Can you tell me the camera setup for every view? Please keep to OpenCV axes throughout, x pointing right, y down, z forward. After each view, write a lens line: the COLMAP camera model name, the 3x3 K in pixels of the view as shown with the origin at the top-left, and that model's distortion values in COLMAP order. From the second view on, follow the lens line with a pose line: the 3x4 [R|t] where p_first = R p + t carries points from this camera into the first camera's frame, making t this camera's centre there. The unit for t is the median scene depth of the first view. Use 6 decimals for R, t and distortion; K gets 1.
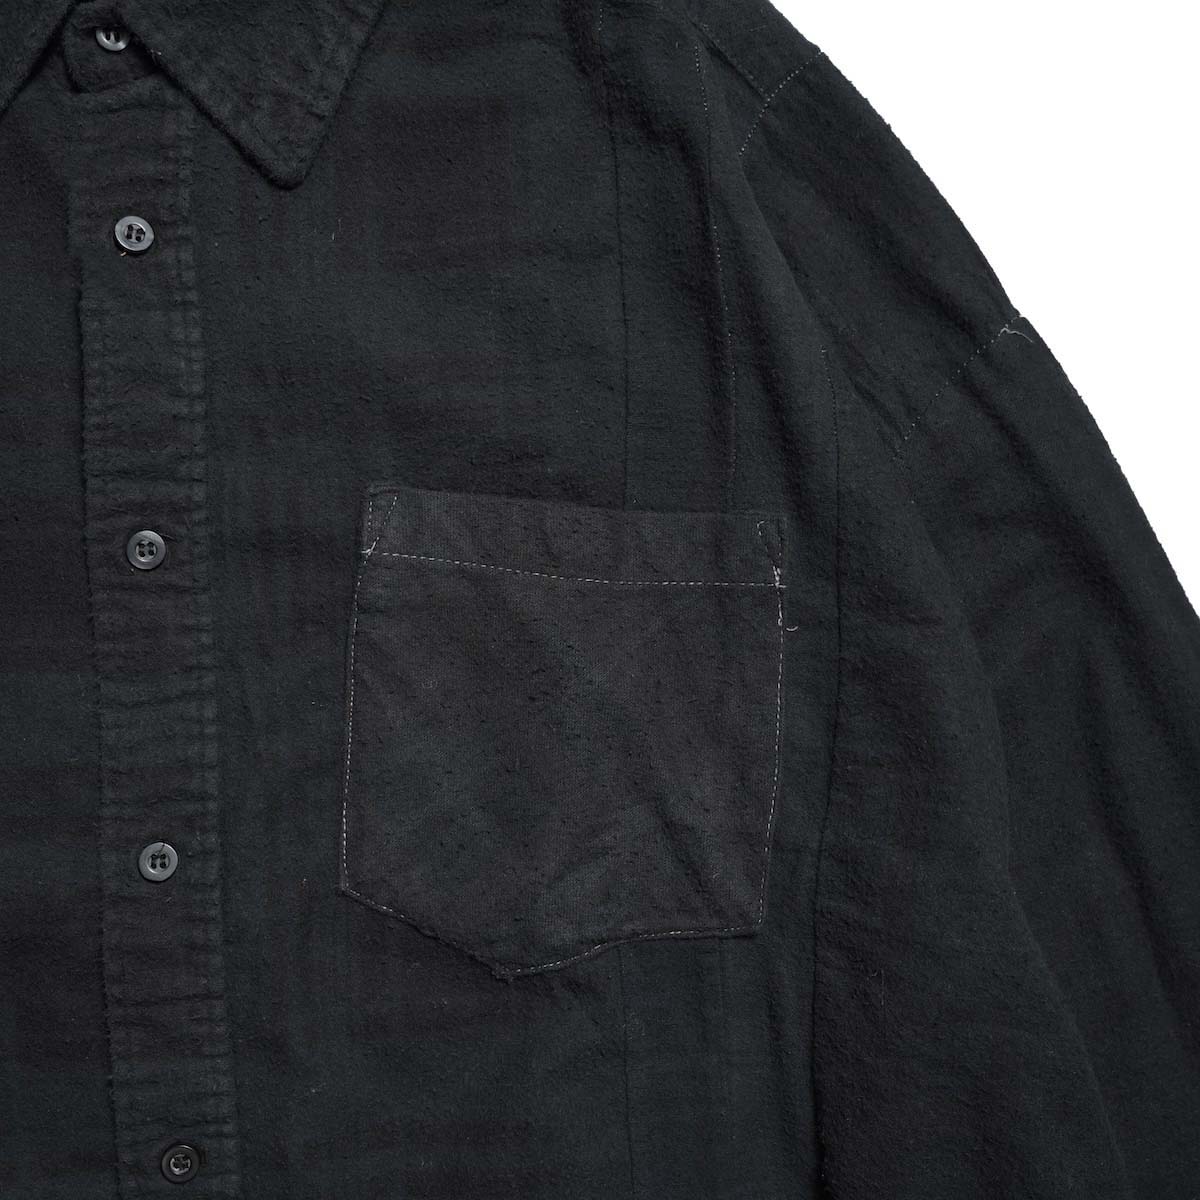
lens RADIAL K [[1463.8, 0, 600.0], [0, 1463.8, 600.0], [0, 0, 1]] dist [-0.007671, -0.012464]
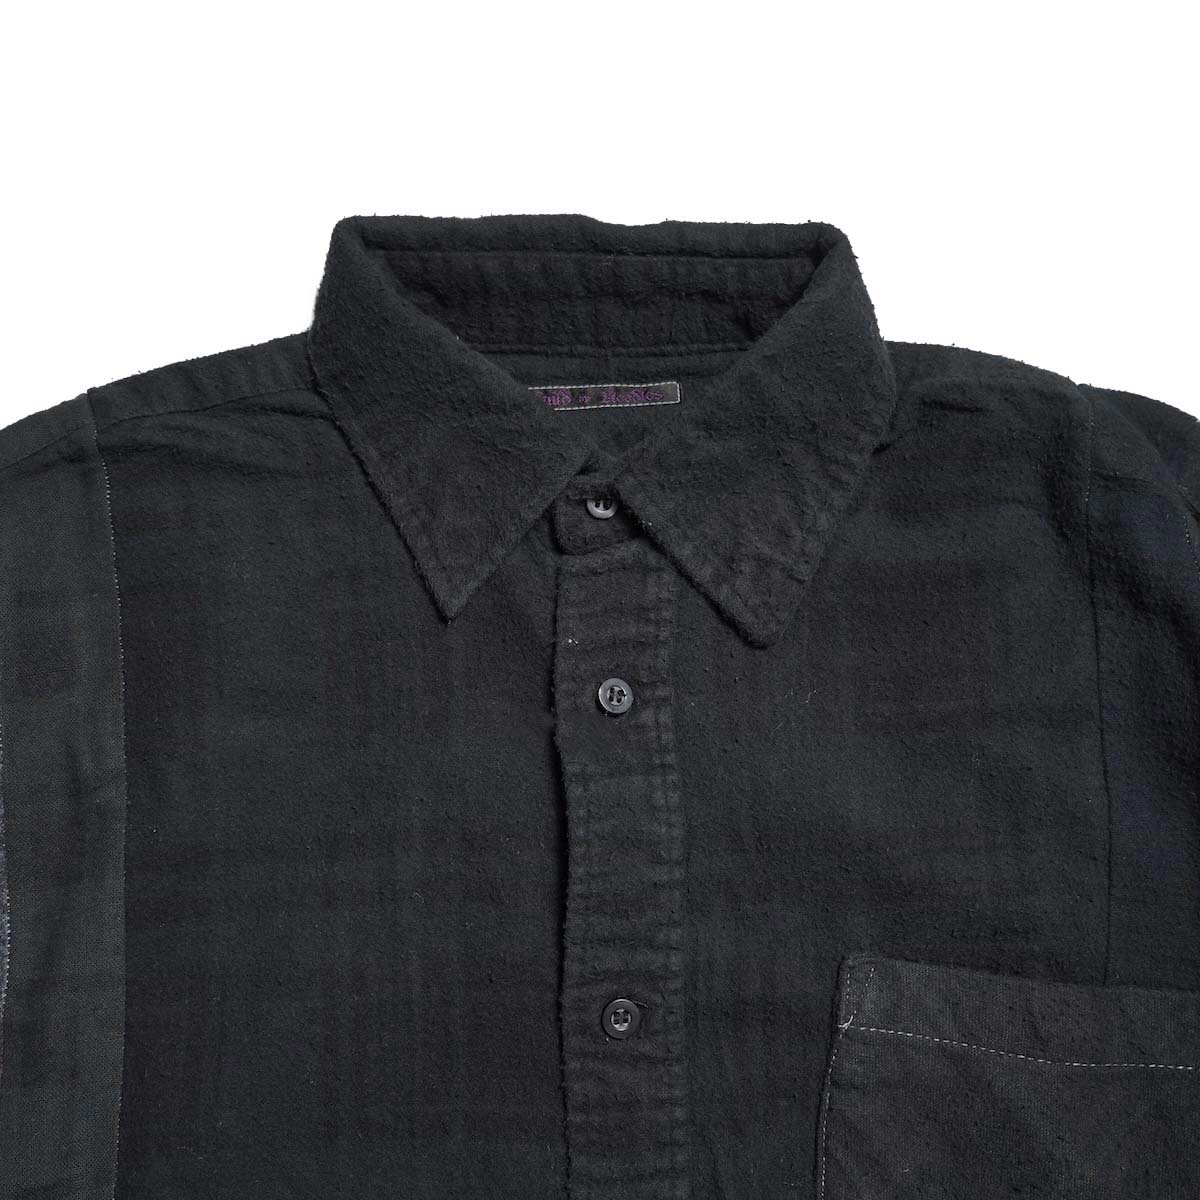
lens RADIAL K [[1463.8, 0, 600.0], [0, 1463.8, 600.0], [0, 0, 1]] dist [-0.007671, -0.012464]
pose [[0.996214, 0.015590, -0.085520, -0.243024], [-0.024609, 0.994121, -0.105445, -0.208696], [0.083373, 0.107151, 0.990741, -0.006829]]
